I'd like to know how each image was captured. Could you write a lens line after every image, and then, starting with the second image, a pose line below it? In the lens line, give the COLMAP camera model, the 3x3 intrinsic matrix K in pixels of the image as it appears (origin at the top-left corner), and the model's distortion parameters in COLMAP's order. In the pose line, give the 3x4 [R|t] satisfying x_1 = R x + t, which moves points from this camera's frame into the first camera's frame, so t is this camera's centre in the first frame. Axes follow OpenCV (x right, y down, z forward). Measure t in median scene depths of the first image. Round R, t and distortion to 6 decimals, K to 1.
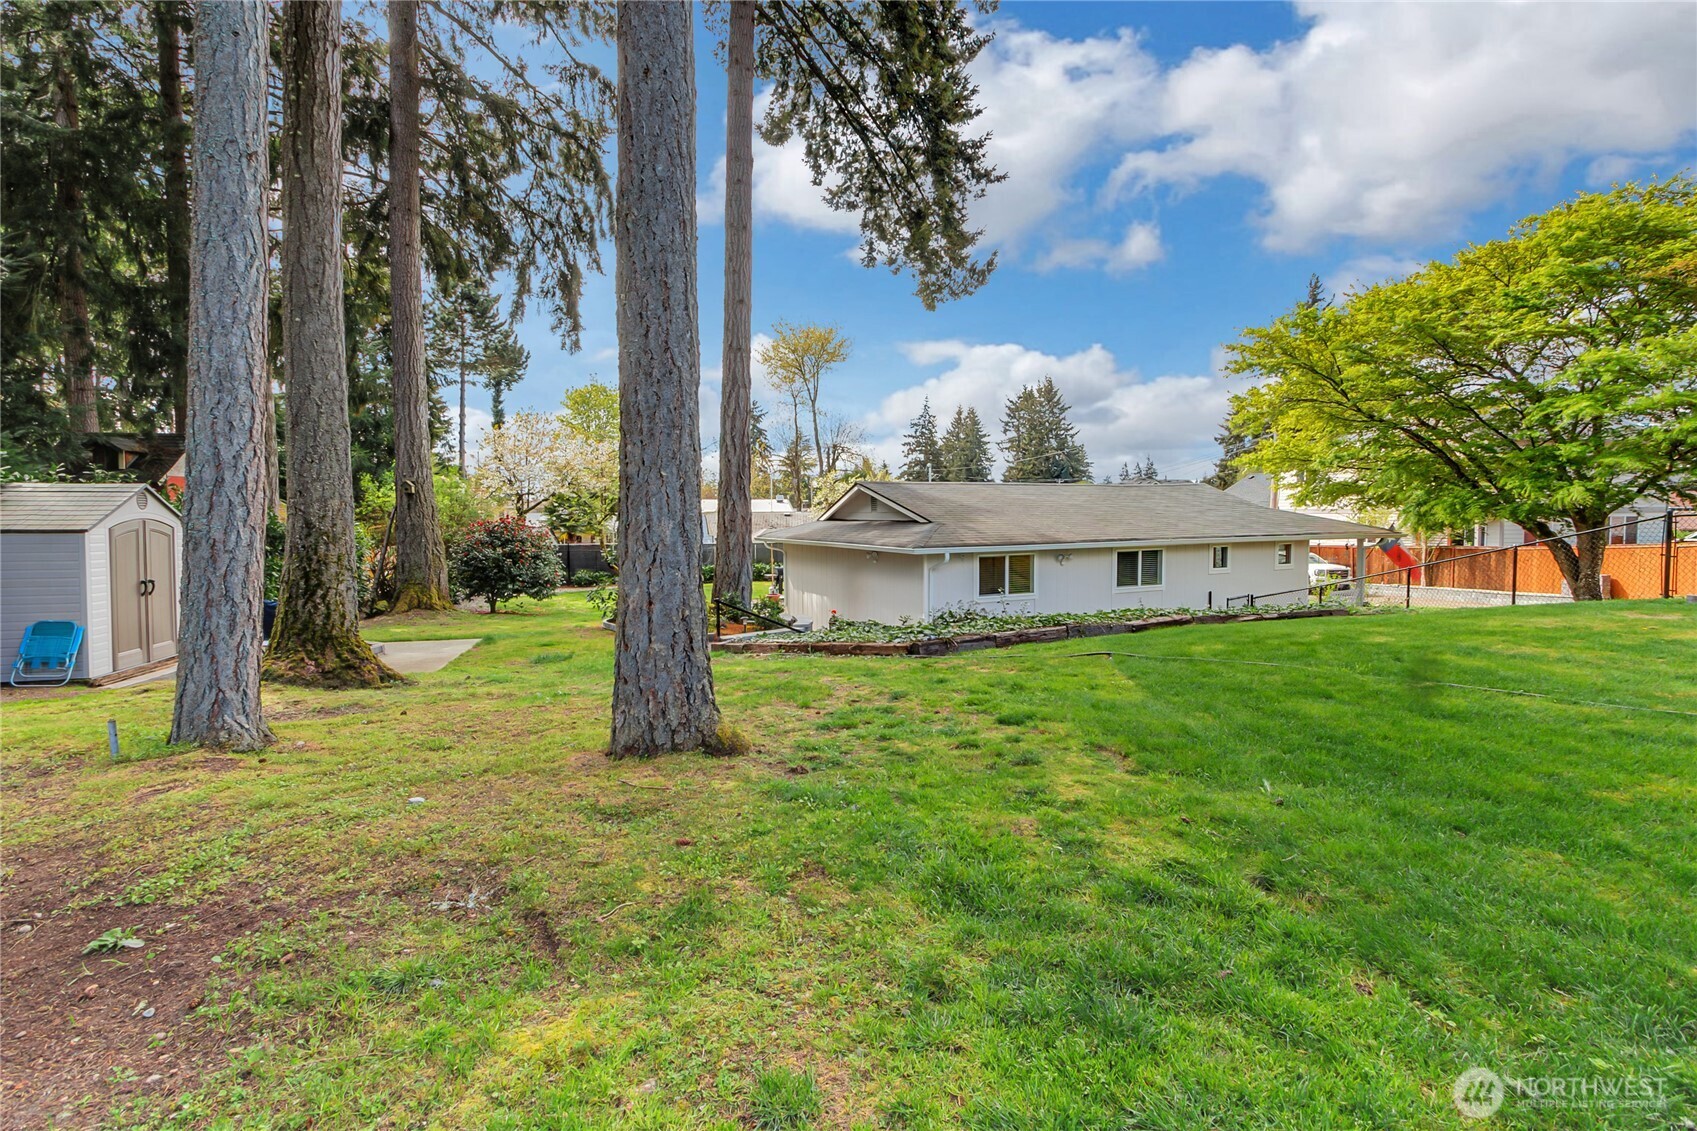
lens RADIAL K [[783.3, 0, 845.9], [0, 783.3, 536.3], [0, 0, 1]] dist [-0.001510, -0.000960]
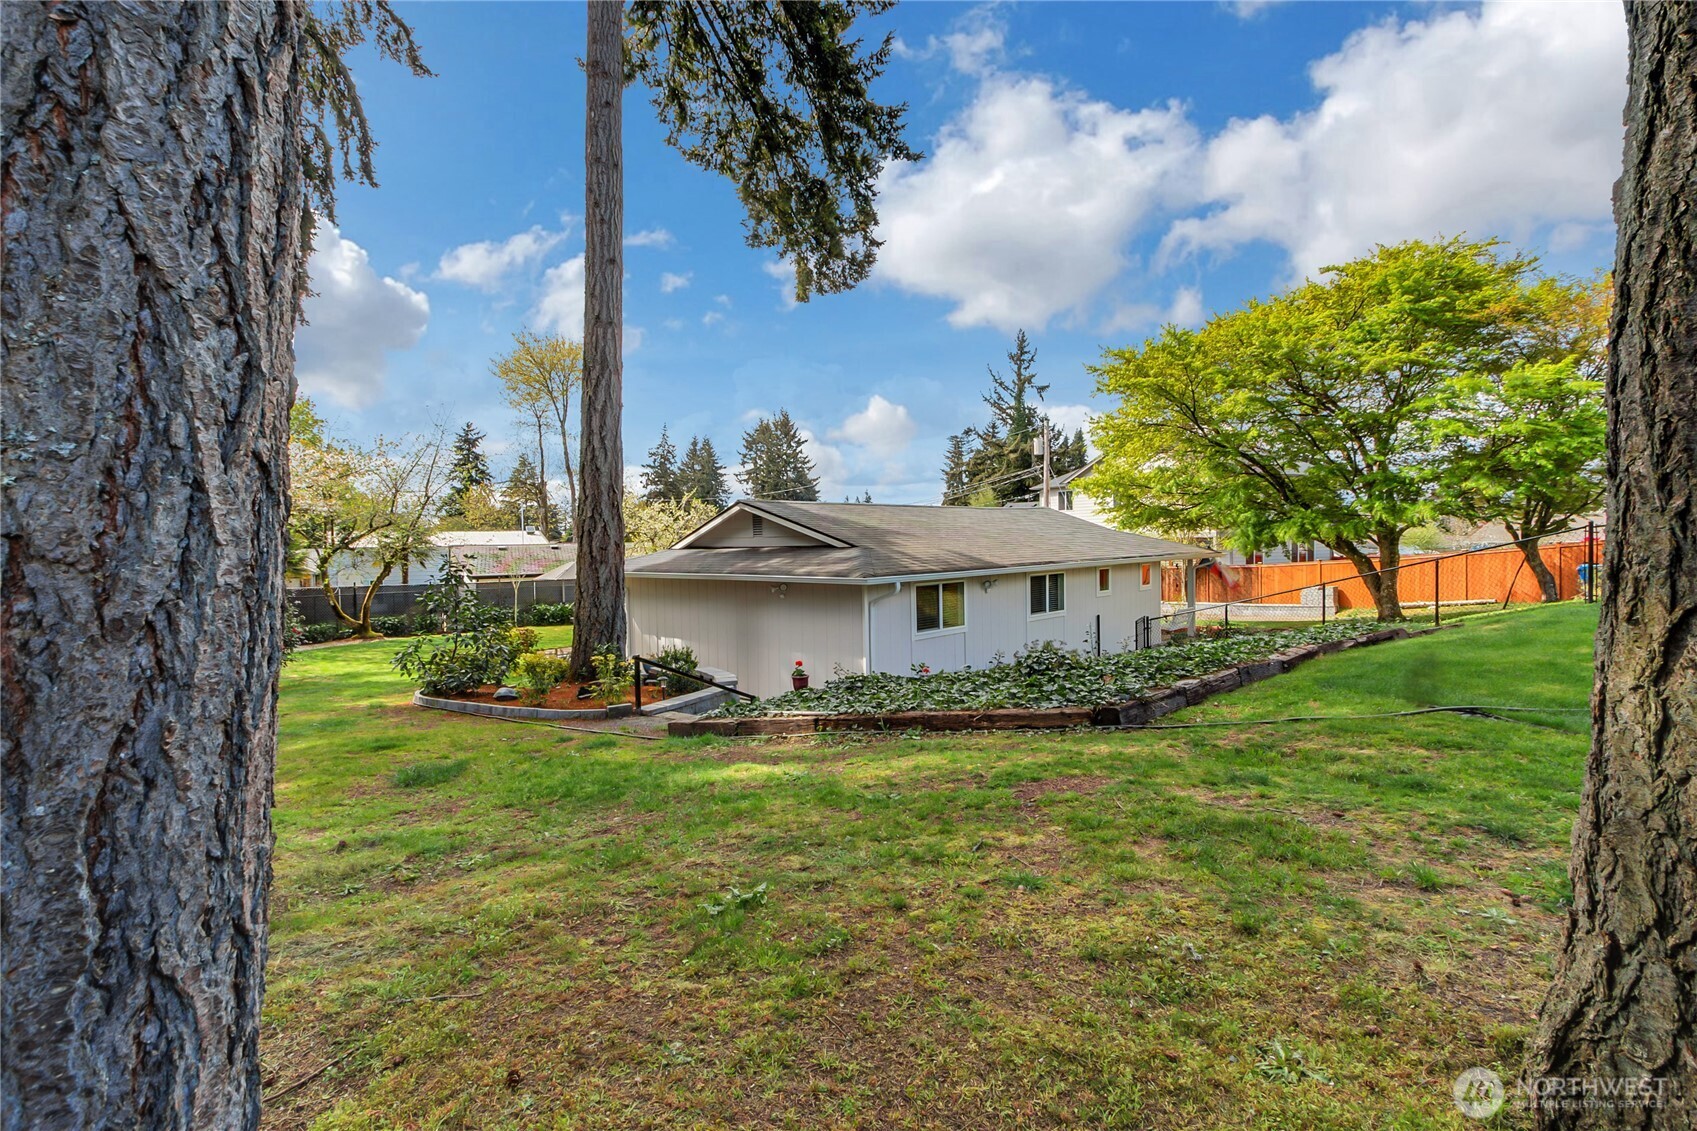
lens RADIAL K [[783.3, 0, 845.9], [0, 783.3, 536.3], [0, 0, 1]] dist [-0.001510, -0.000960]
pose [[0.936054, -0.009970, 0.351715, -0.168021], [0.025227, 0.998928, -0.038821, 0.002757], [-0.350951, 0.045211, 0.935302, 0.193271]]
